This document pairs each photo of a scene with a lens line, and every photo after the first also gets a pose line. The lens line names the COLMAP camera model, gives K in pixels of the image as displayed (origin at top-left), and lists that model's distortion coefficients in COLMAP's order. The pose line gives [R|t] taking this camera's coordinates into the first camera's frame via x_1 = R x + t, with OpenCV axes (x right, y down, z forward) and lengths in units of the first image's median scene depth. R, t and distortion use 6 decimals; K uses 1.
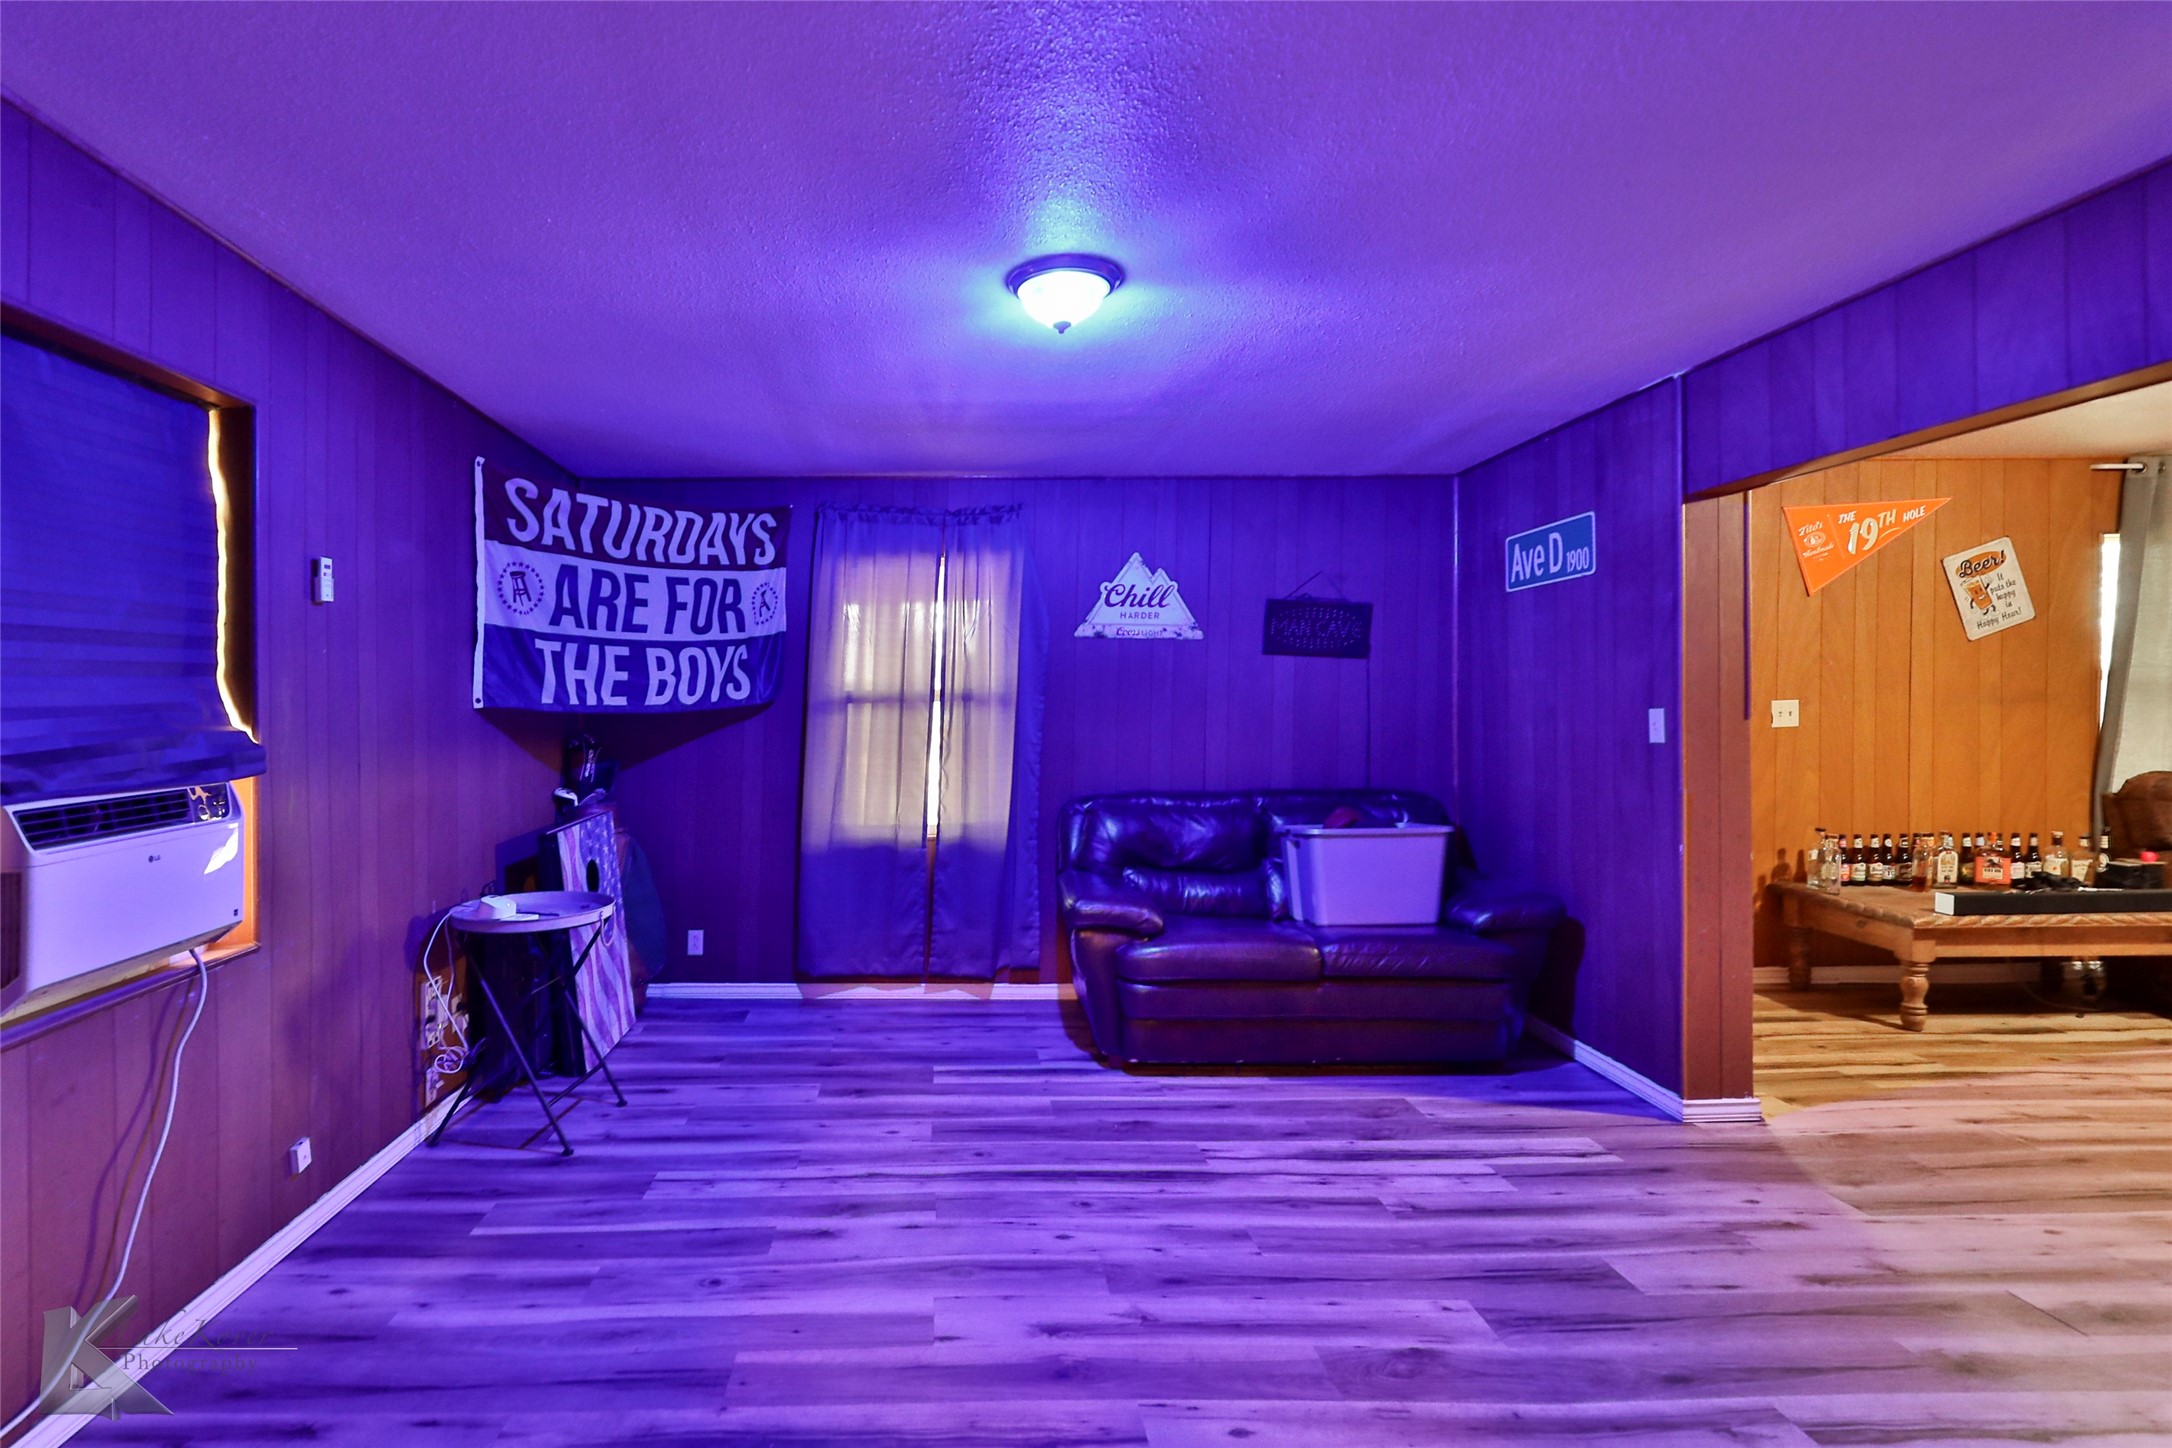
lens RADIAL K [[1086.4, 0, 944.0], [0, 1086.4, 651.2], [0, 0, 1]] dist [0.014232, -0.002048]
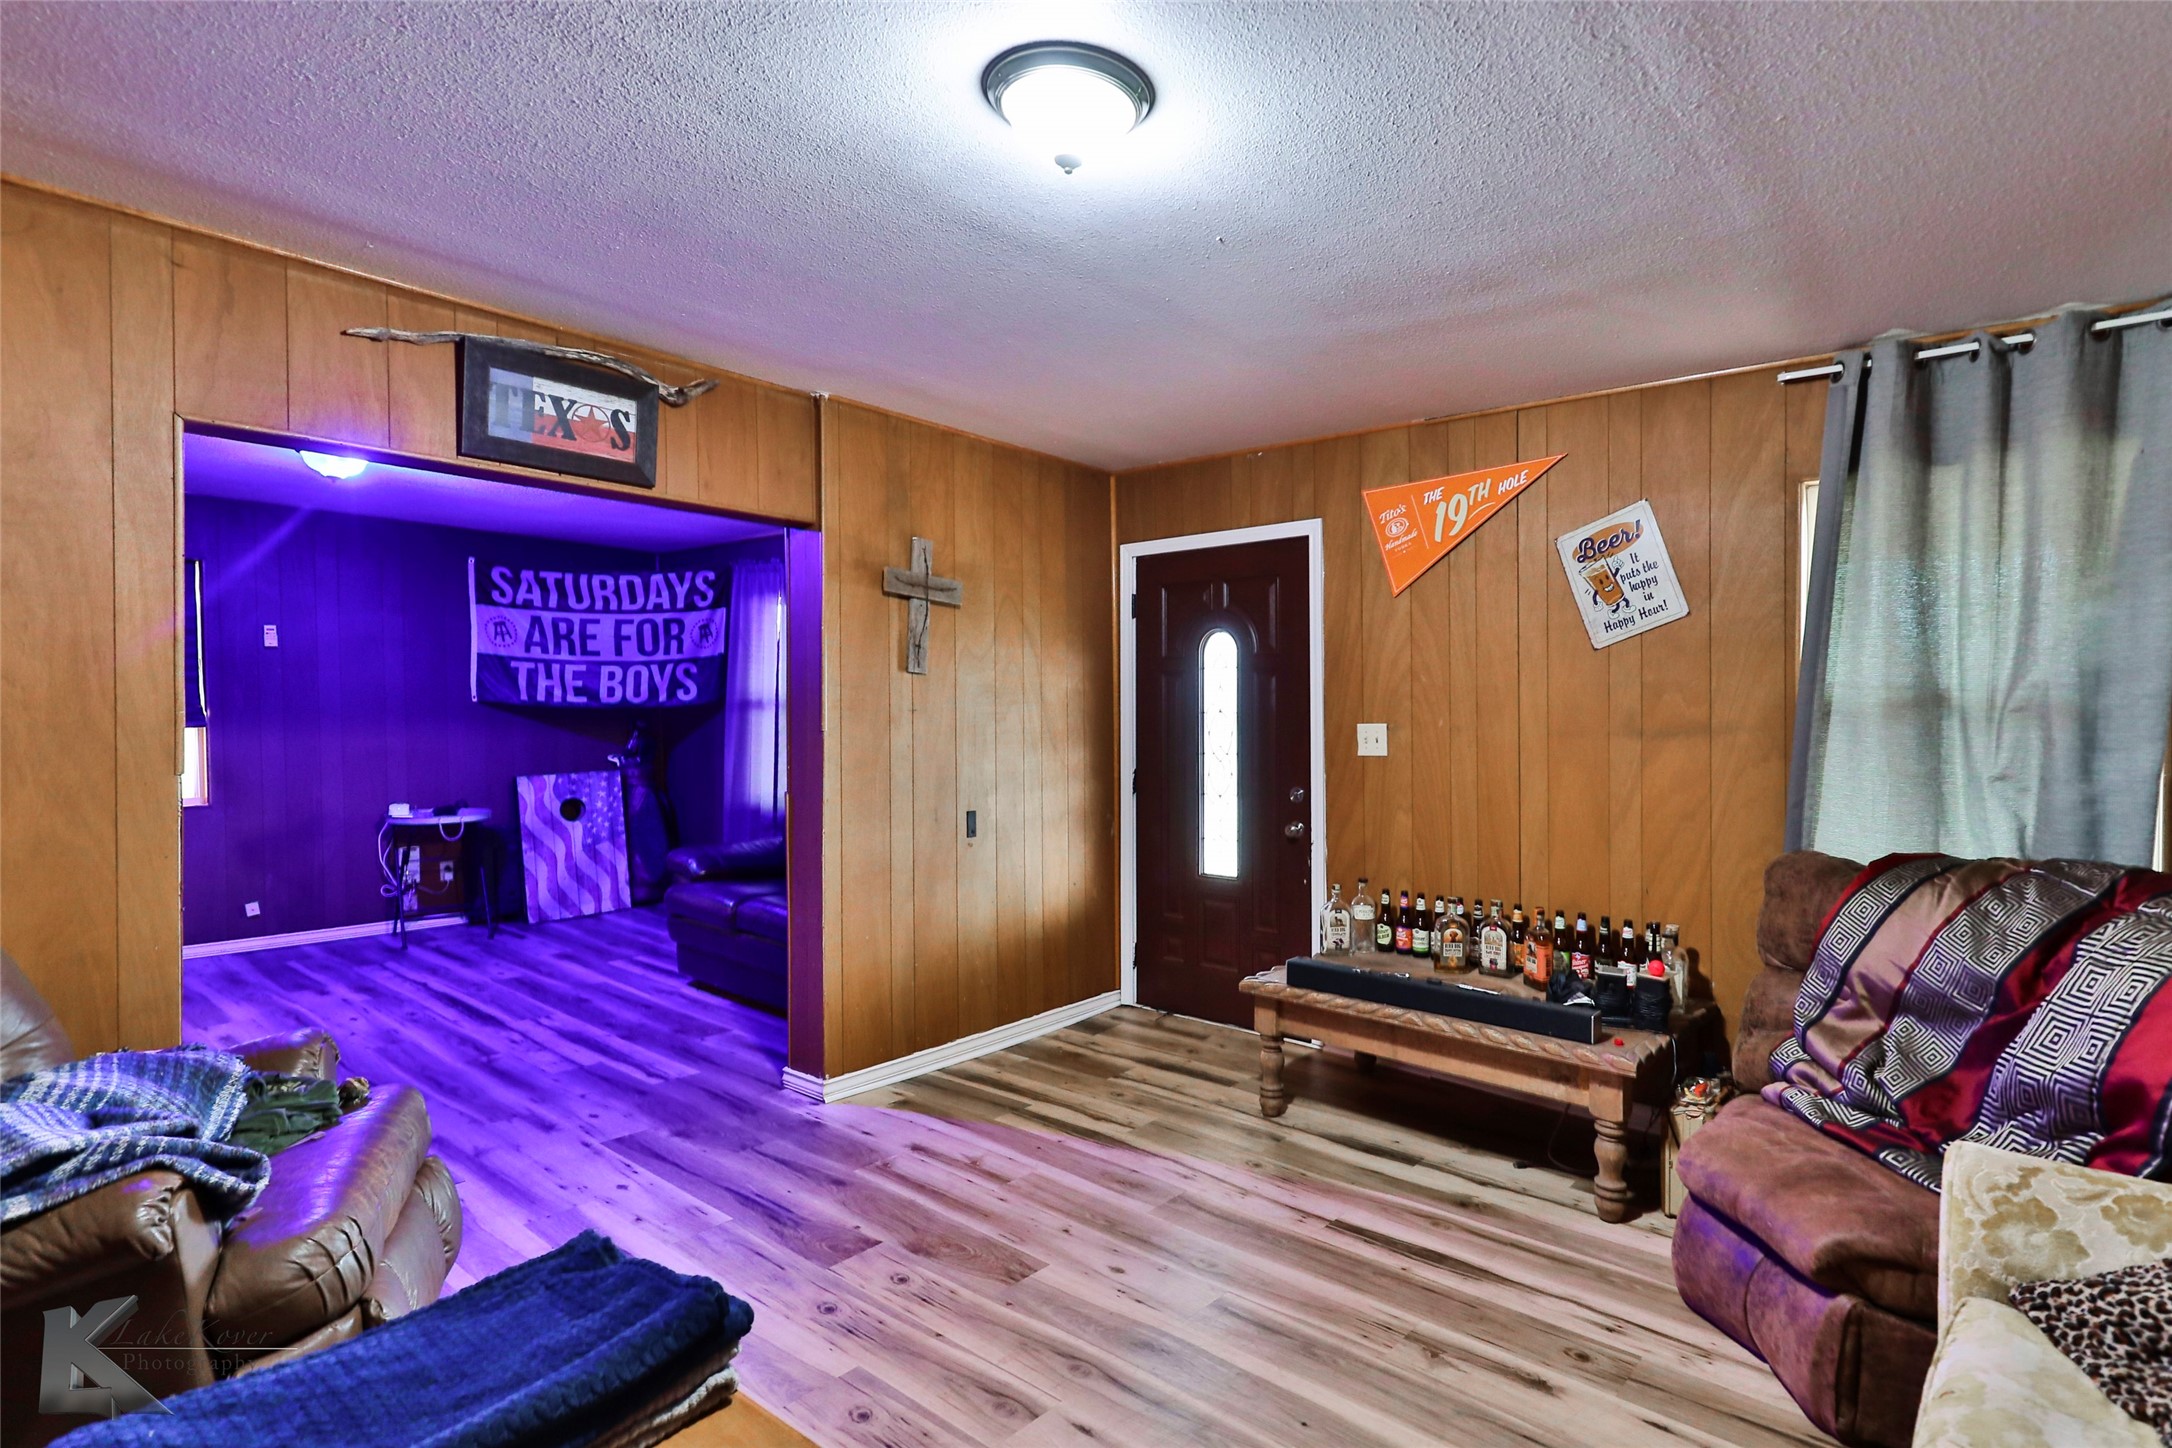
lens RADIAL K [[1060.8, 0, 1161.5], [0, 1060.8, 676.6], [0, 0, 1]] dist [0.012090, -0.000256]
pose [[0.780966, 0.003231, -0.624566, 1.361652], [0.005329, 0.999916, 0.011837, -0.001425], [0.624551, -0.012573, 0.780883, 0.323716]]
